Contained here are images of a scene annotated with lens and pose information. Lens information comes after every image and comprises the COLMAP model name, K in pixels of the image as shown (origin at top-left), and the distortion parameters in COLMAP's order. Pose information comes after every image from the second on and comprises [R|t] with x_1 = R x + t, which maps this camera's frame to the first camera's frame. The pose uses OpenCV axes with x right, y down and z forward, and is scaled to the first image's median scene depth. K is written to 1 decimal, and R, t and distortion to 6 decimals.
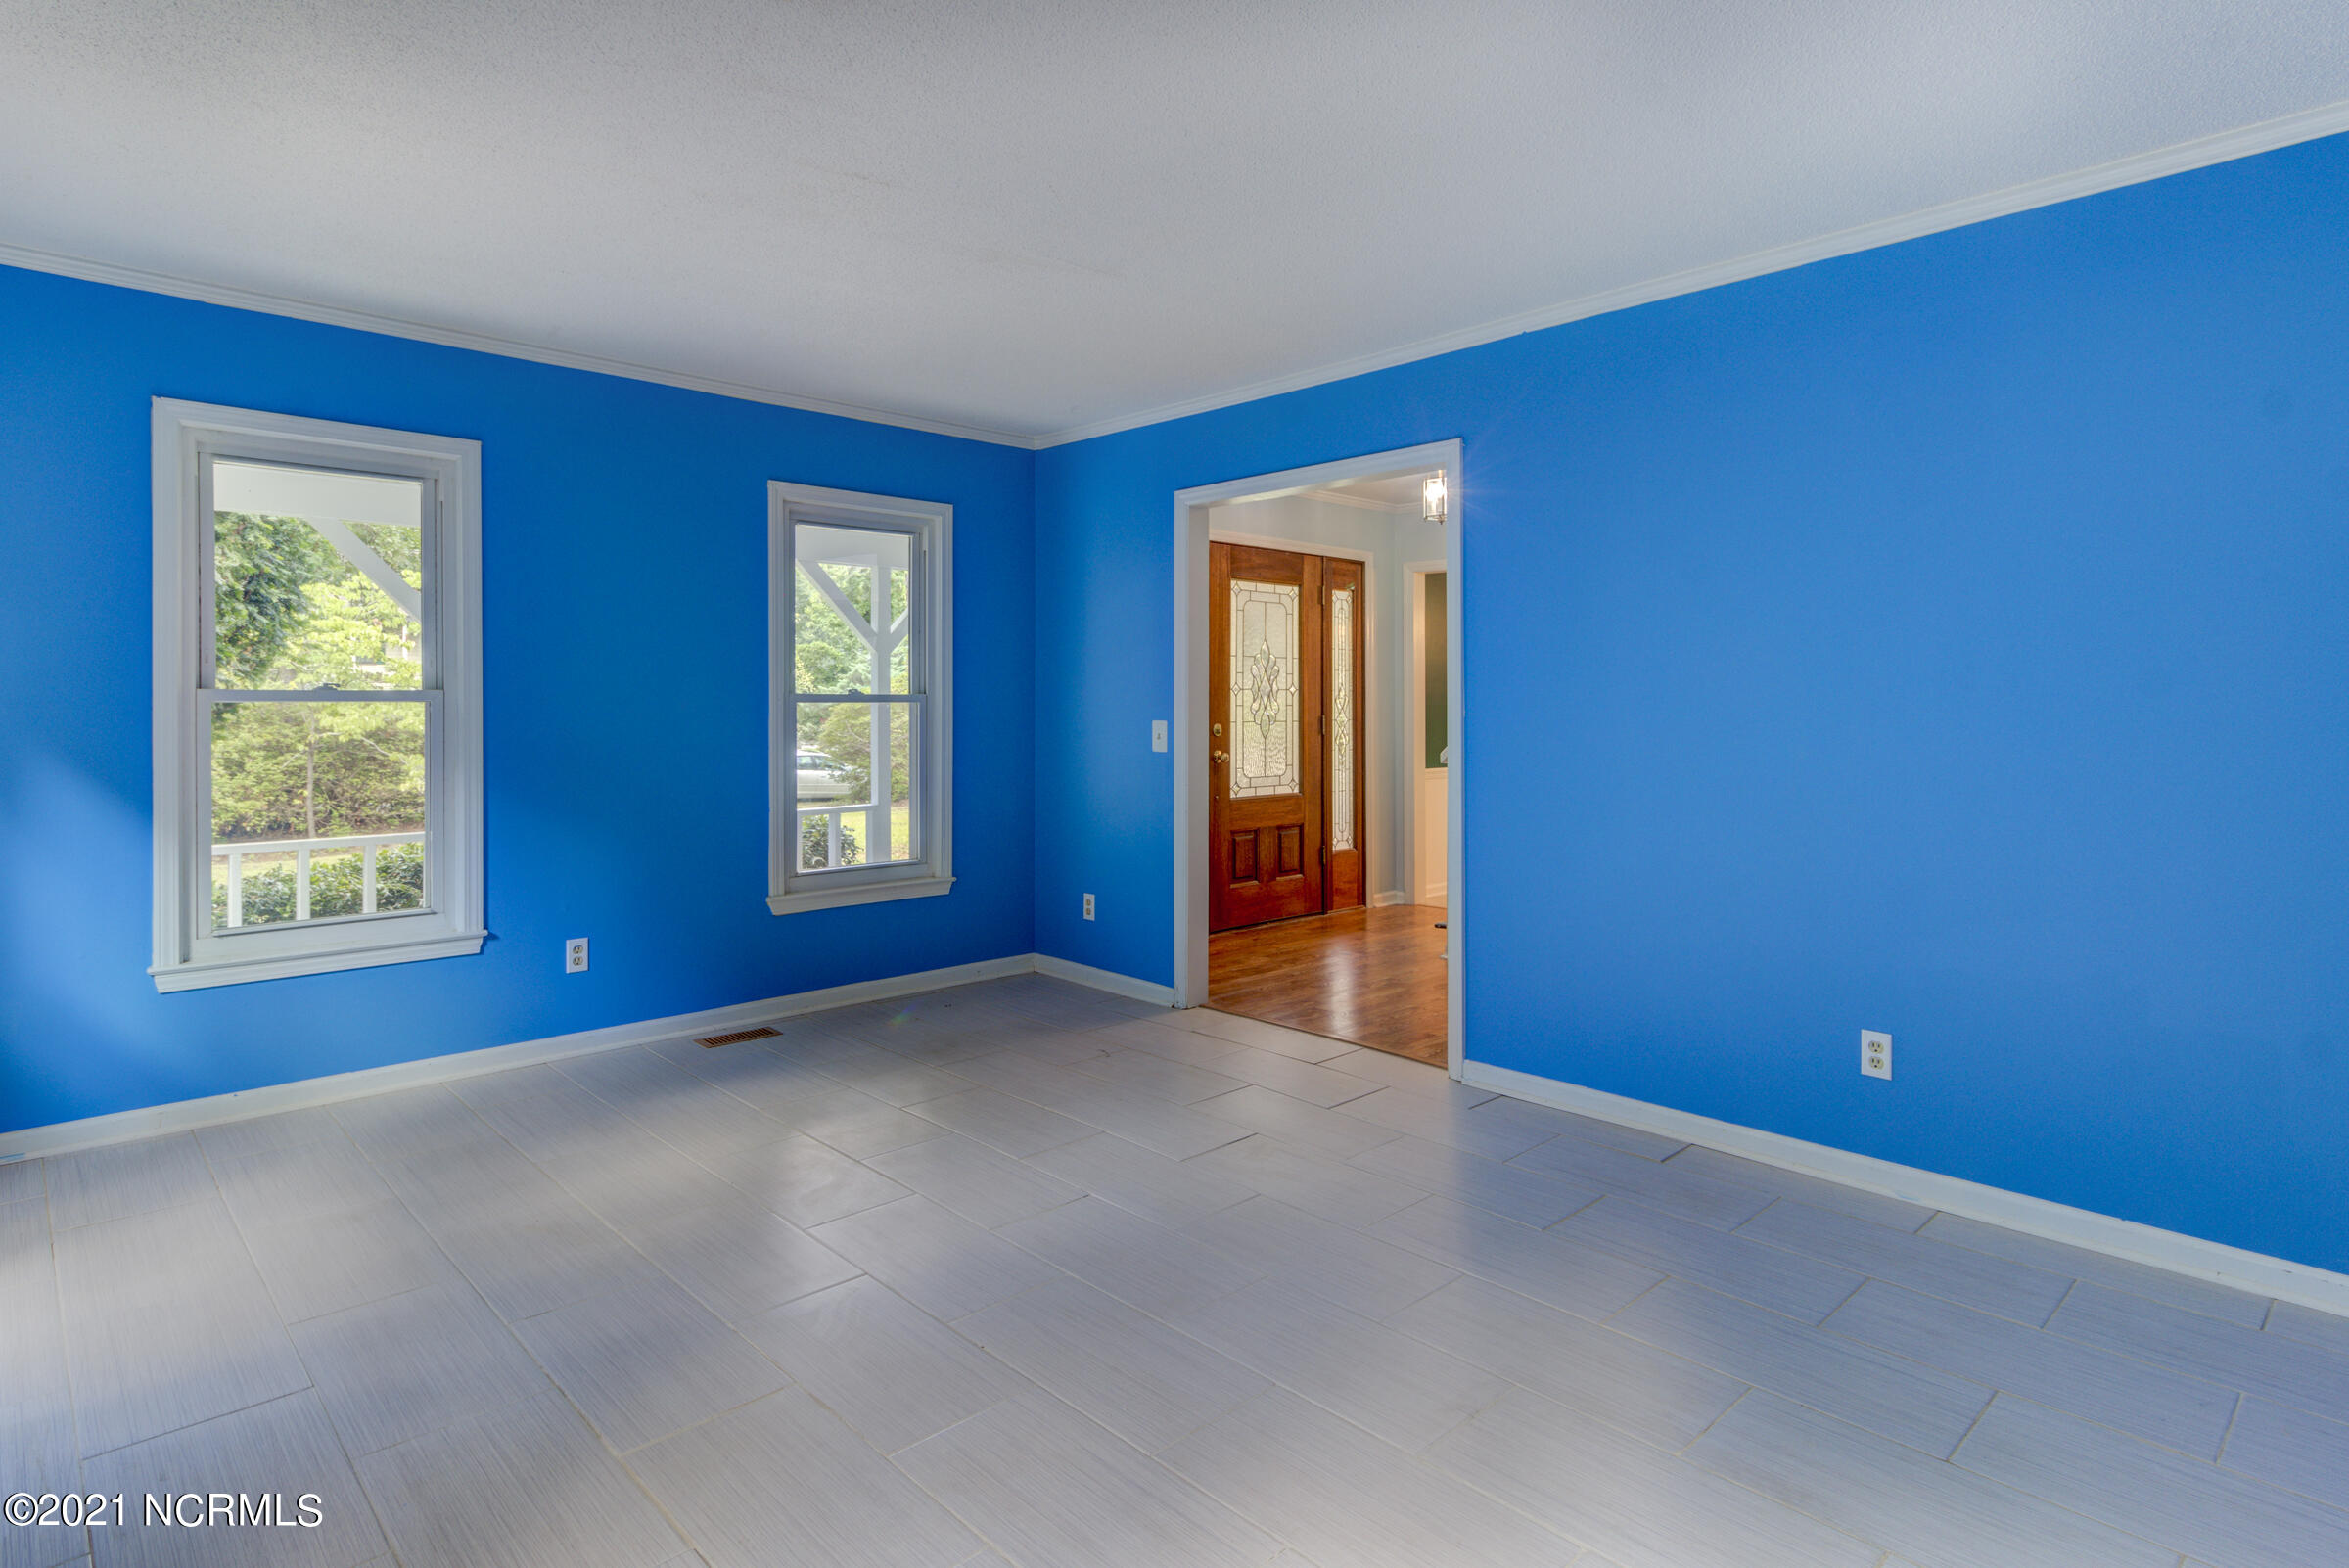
lens RADIAL K [[1240.4, 0, 1188.2], [0, 1240.4, 706.7], [0, 0, 1]] dist [0.002537, 0.000647]
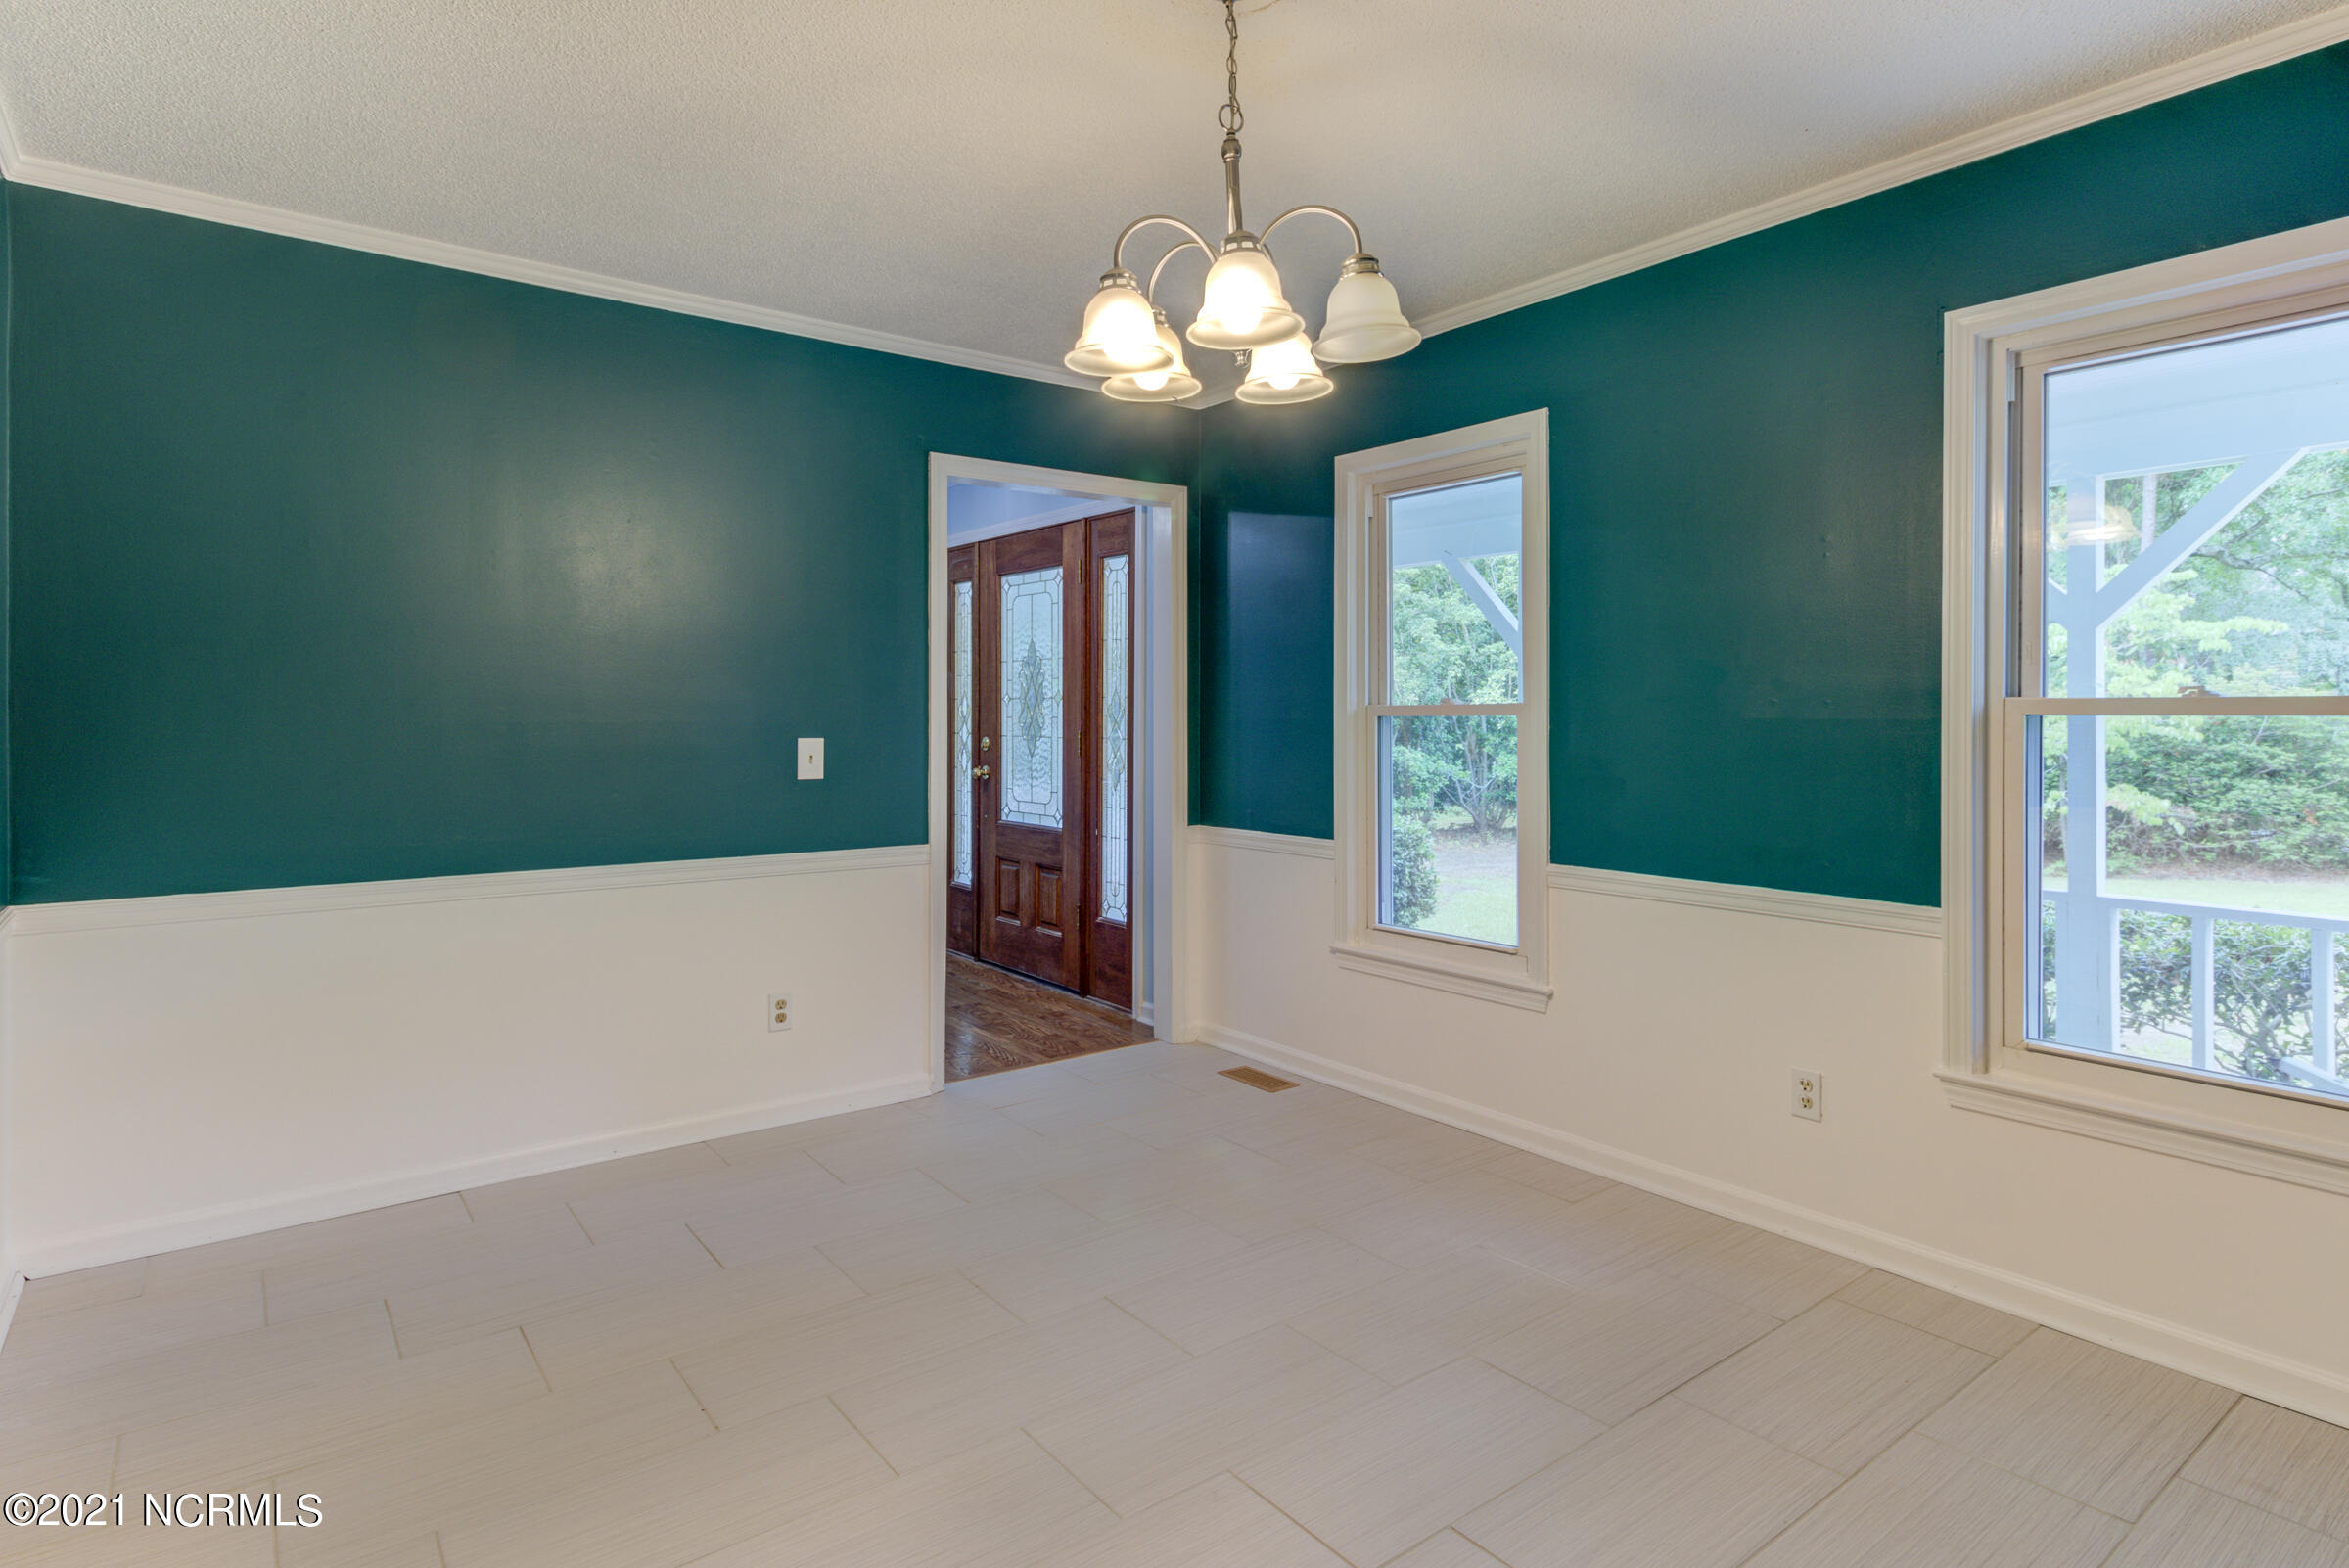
lens RADIAL K [[1240.4, 0, 1188.2], [0, 1240.4, 706.7], [0, 0, 1]] dist [0.002537, 0.000647]
pose [[-0.100275, -0.005975, -0.994942, 0.861757], [0.003112, 0.999975, -0.006319, -0.002610], [0.994955, -0.003729, -0.100254, 1.157824]]
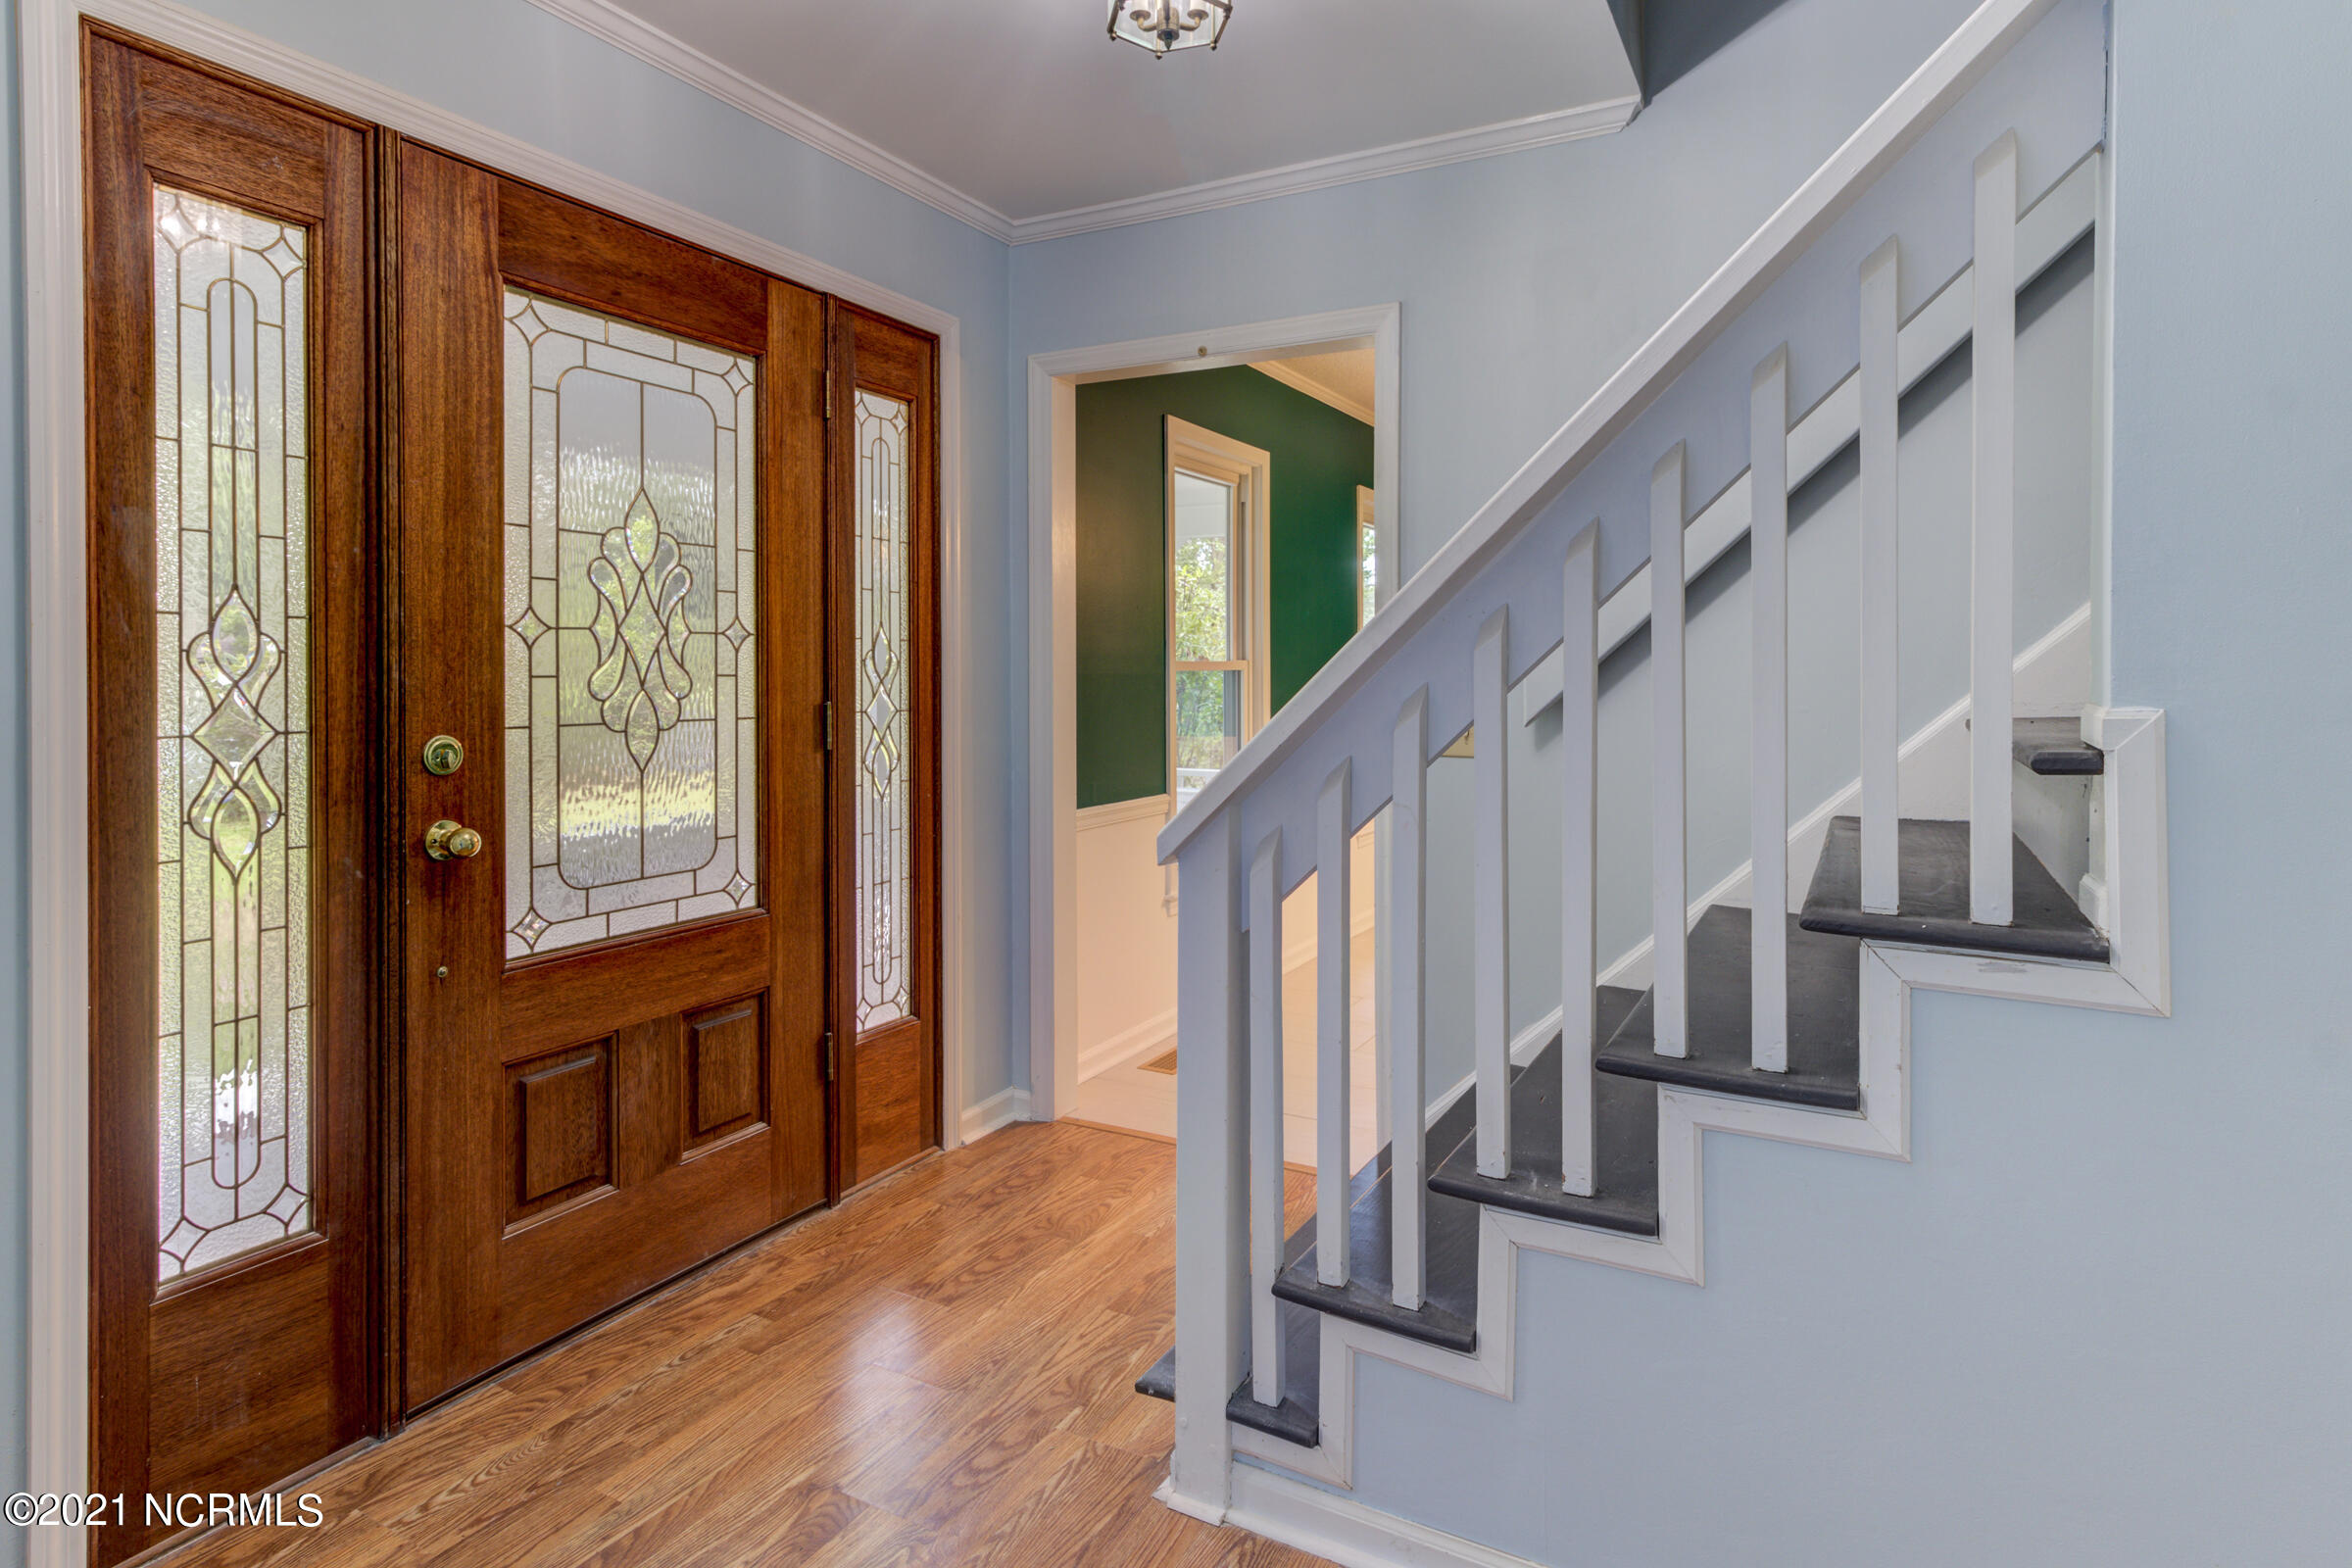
lens RADIAL K [[1242.0, 0, 1189.7], [0, 1242.0, 706.6], [0, 0, 1]] dist [0.002537, 0.000647]
pose [[0.953596, -0.005351, 0.301043, 0.101576], [-0.003897, 0.999539, 0.030110, -0.003622], [-0.301065, -0.029886, 0.953135, 0.600917]]
